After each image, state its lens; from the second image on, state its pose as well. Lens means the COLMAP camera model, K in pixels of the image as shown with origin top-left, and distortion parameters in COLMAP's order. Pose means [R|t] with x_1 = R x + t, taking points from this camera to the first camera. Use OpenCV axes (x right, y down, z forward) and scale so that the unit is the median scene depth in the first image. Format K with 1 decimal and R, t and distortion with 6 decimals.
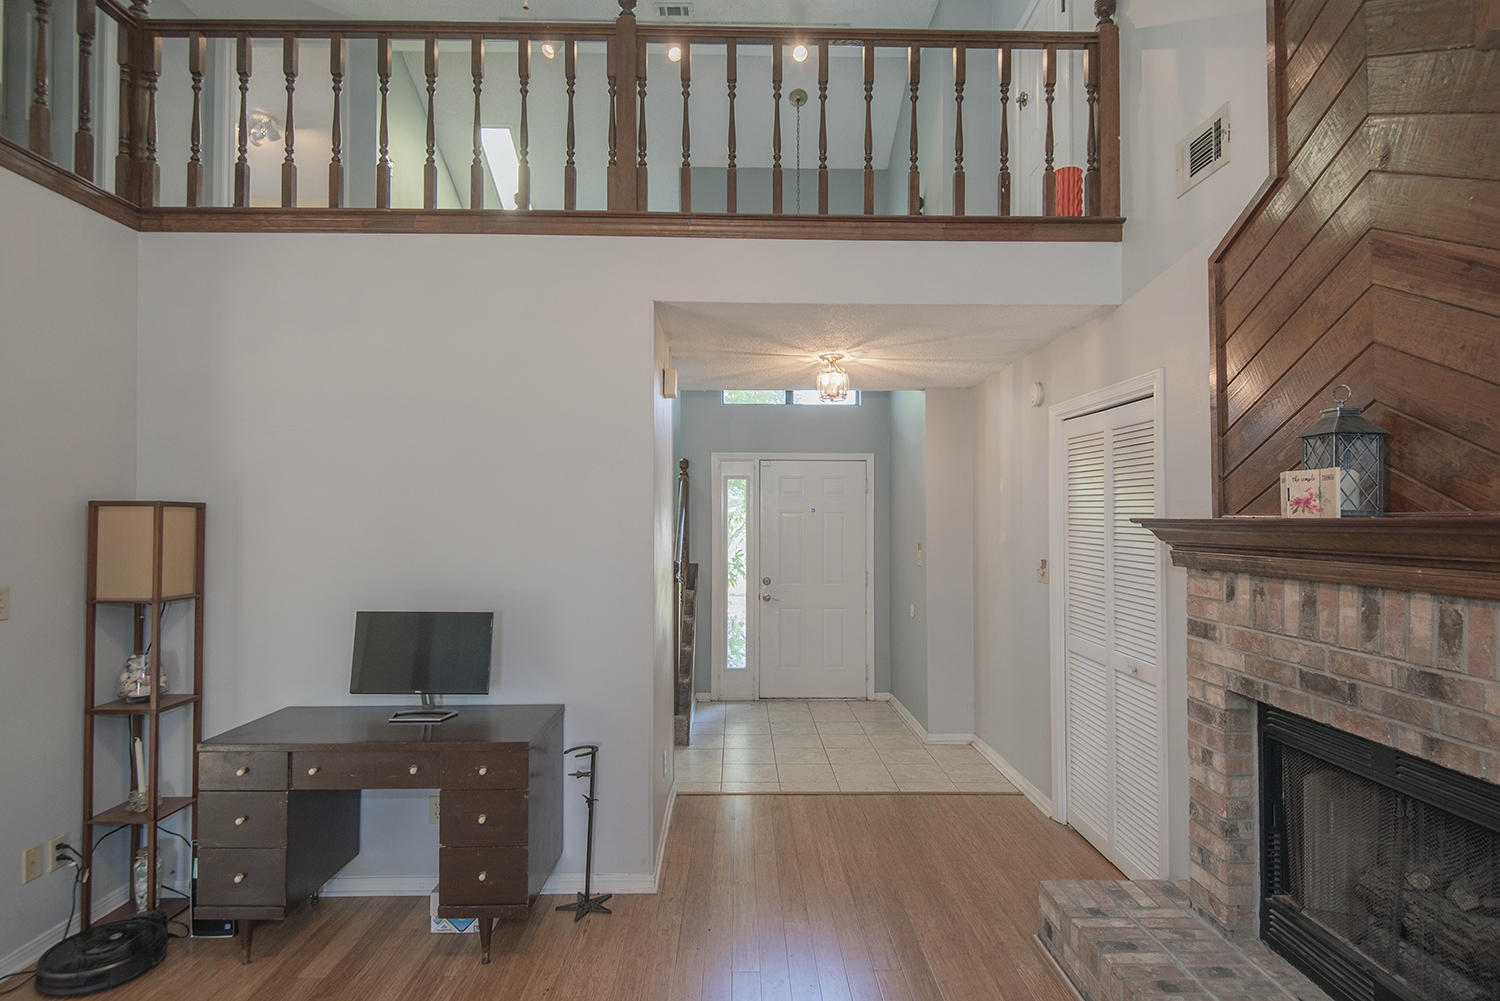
lens RADIAL K [[784.9, 0, 745.3], [0, 784.9, 500.3], [0, 0, 1]] dist [0.001068, -0.002131]
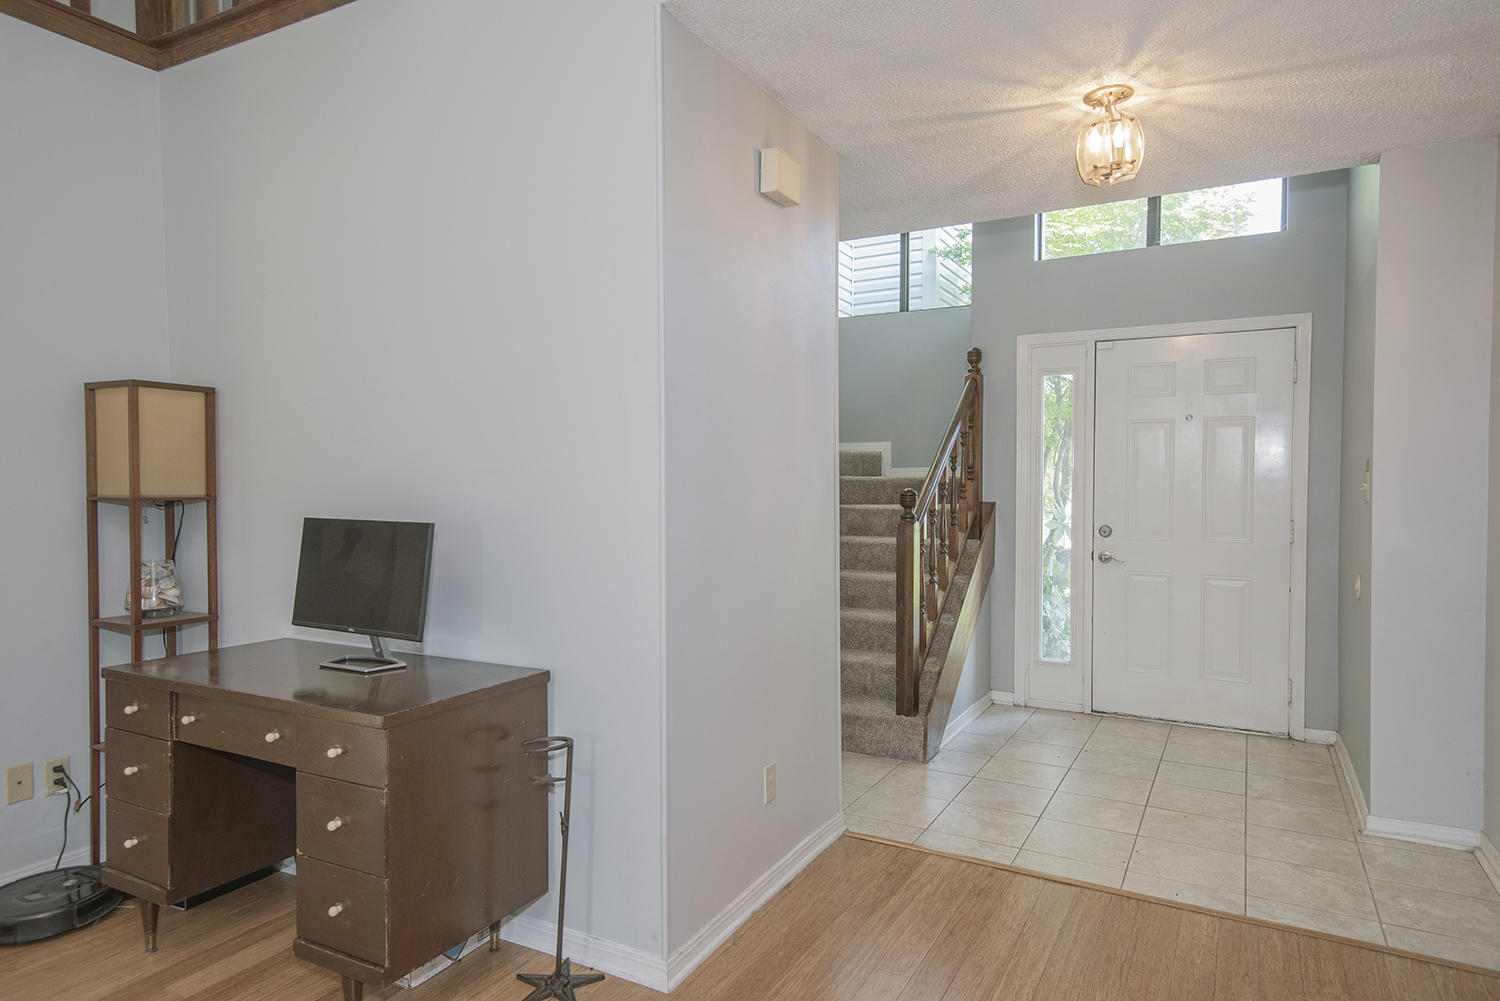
lens RADIAL K [[905.2, 0, 752.2], [0, 905.2, 505.2], [0, 0, 1]] dist [0.029819, -0.002217]
pose [[0.868485, 0.011464, -0.495583, 0.348171], [0.011983, 0.998955, 0.044107, 0.110961], [0.495571, -0.044245, 0.867440, 0.524851]]
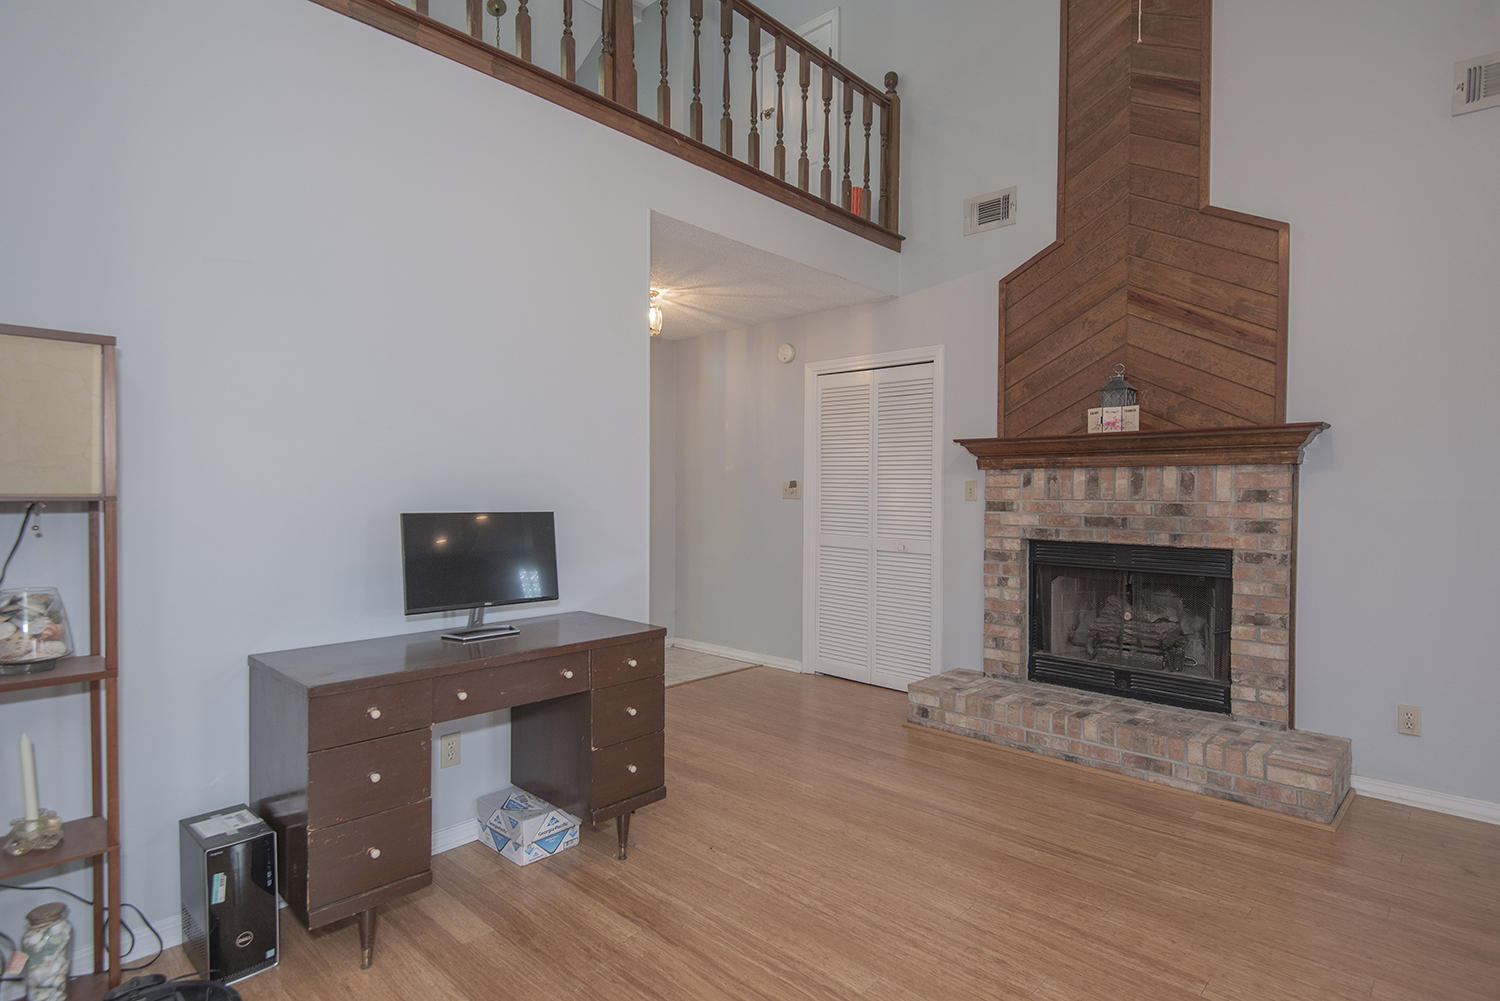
lens RADIAL K [[771.8, 0, 746.9], [0, 771.8, 502.7], [0, 0, 1]] dist [0.016078, -0.000246]
pose [[0.698663, -0.005594, 0.715429, -0.940120], [-0.023523, 0.999249, 0.030785, 0.118272], [-0.715064, -0.038337, 0.698007, 0.241611]]
